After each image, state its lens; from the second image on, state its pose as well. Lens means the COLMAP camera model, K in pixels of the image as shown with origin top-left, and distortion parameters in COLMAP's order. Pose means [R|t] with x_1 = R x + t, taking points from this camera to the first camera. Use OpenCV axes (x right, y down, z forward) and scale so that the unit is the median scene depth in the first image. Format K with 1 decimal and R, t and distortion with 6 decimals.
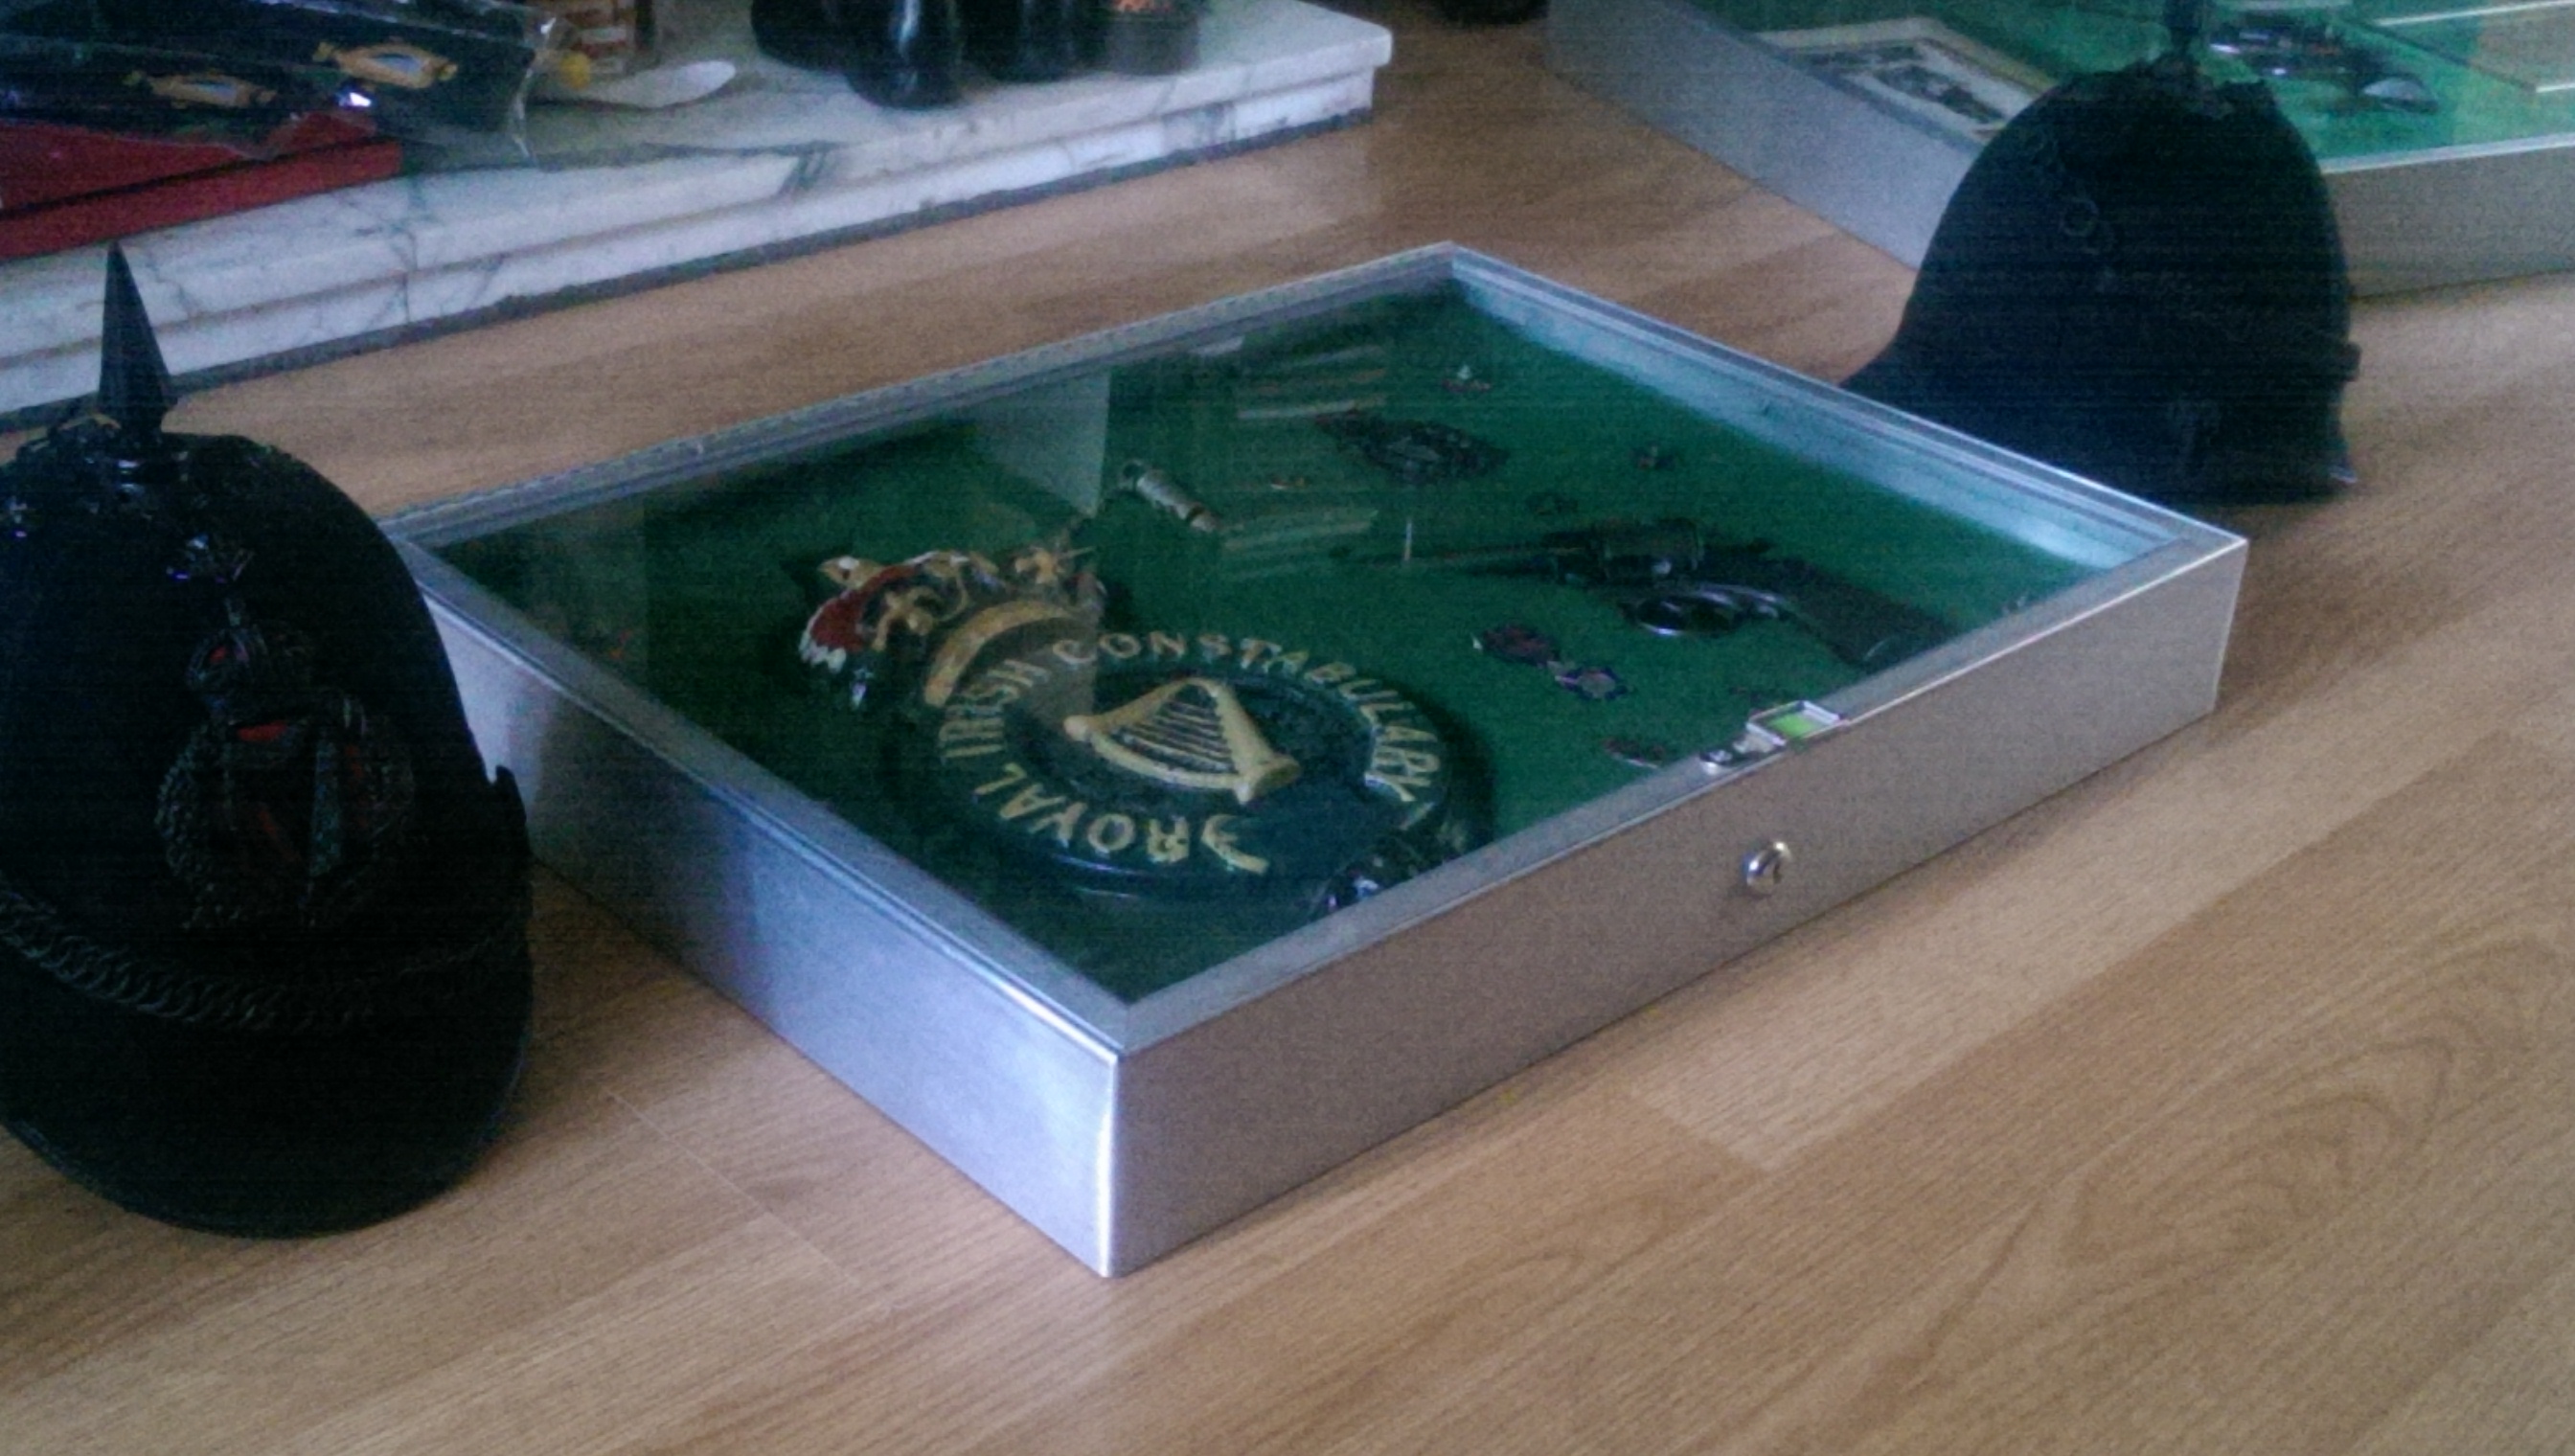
lens RADIAL K [[2929.8, 0, 1282.9], [0, 2929.8, 722.9], [0, 0, 1]] dist [0.007958, 0.000000]
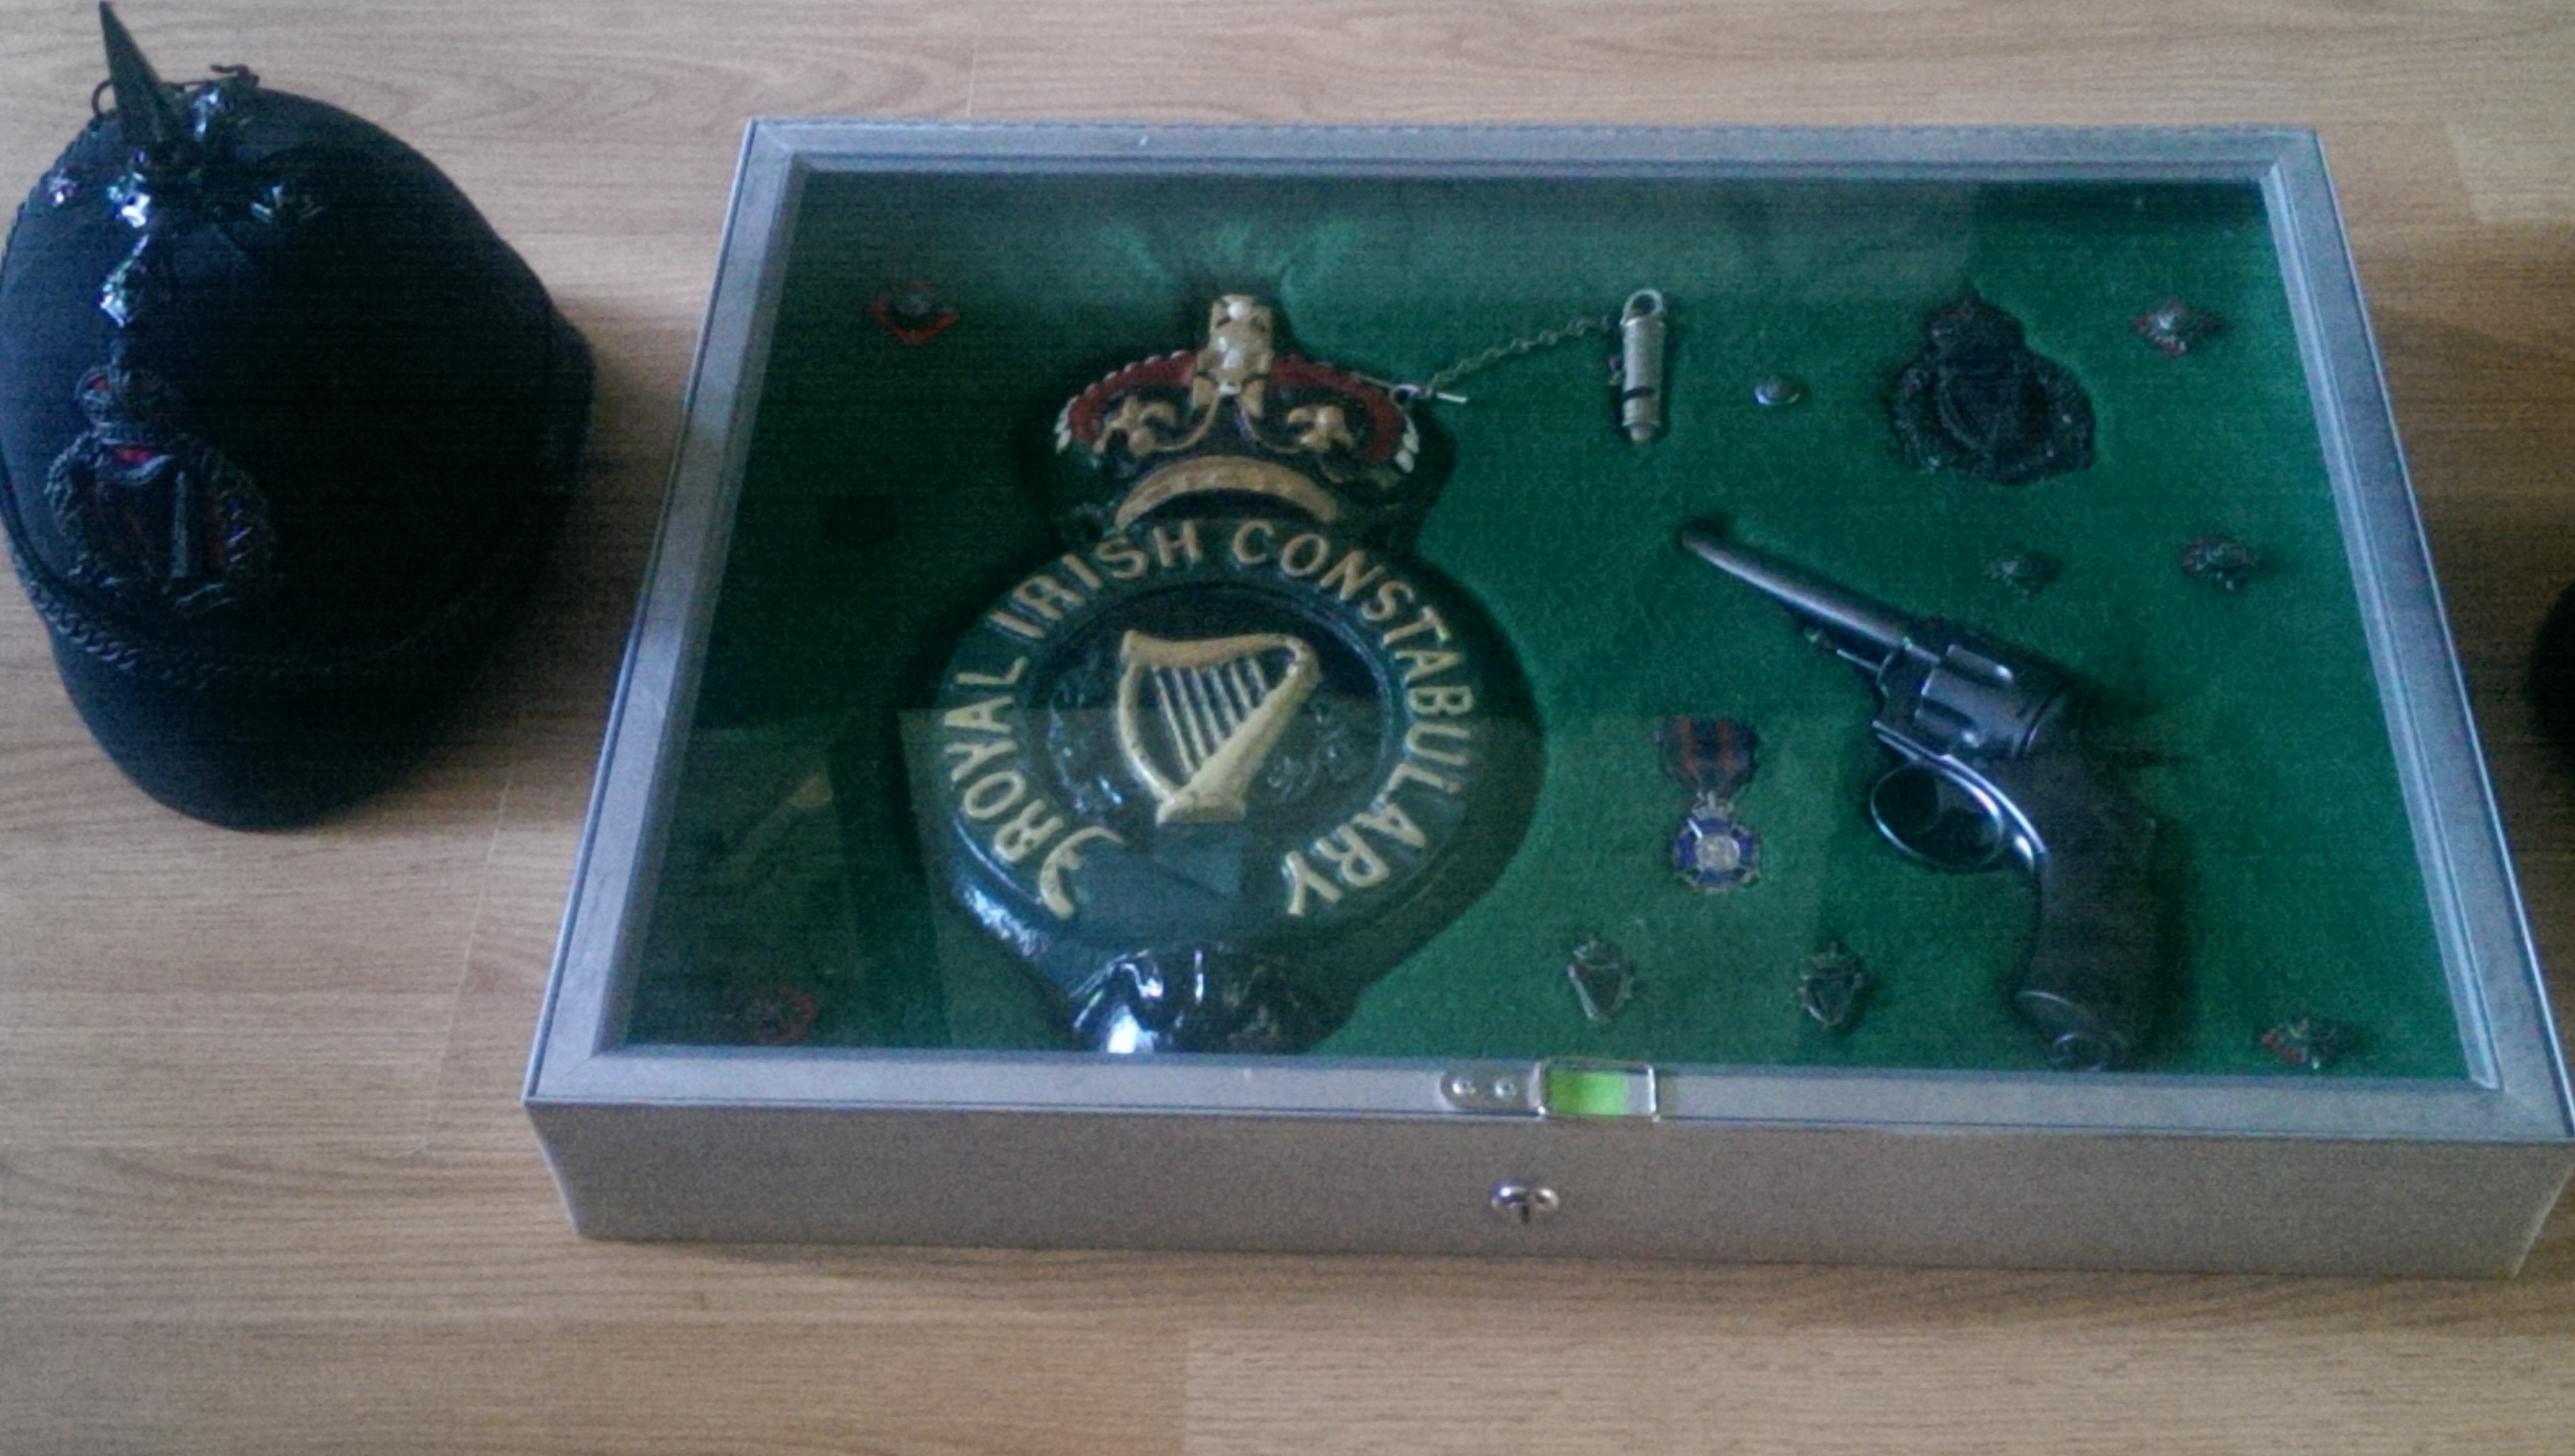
lens RADIAL K [[2929.8, 0, 1282.6], [0, 2929.8, 723.1], [0, 0, 1]] dist [0.007958, 0.000000]
pose [[0.726868, 0.498486, -0.472414, 0.518606], [-0.298041, 0.848678, 0.436941, -0.493239], [0.618736, -0.176799, 0.765446, 0.352233]]
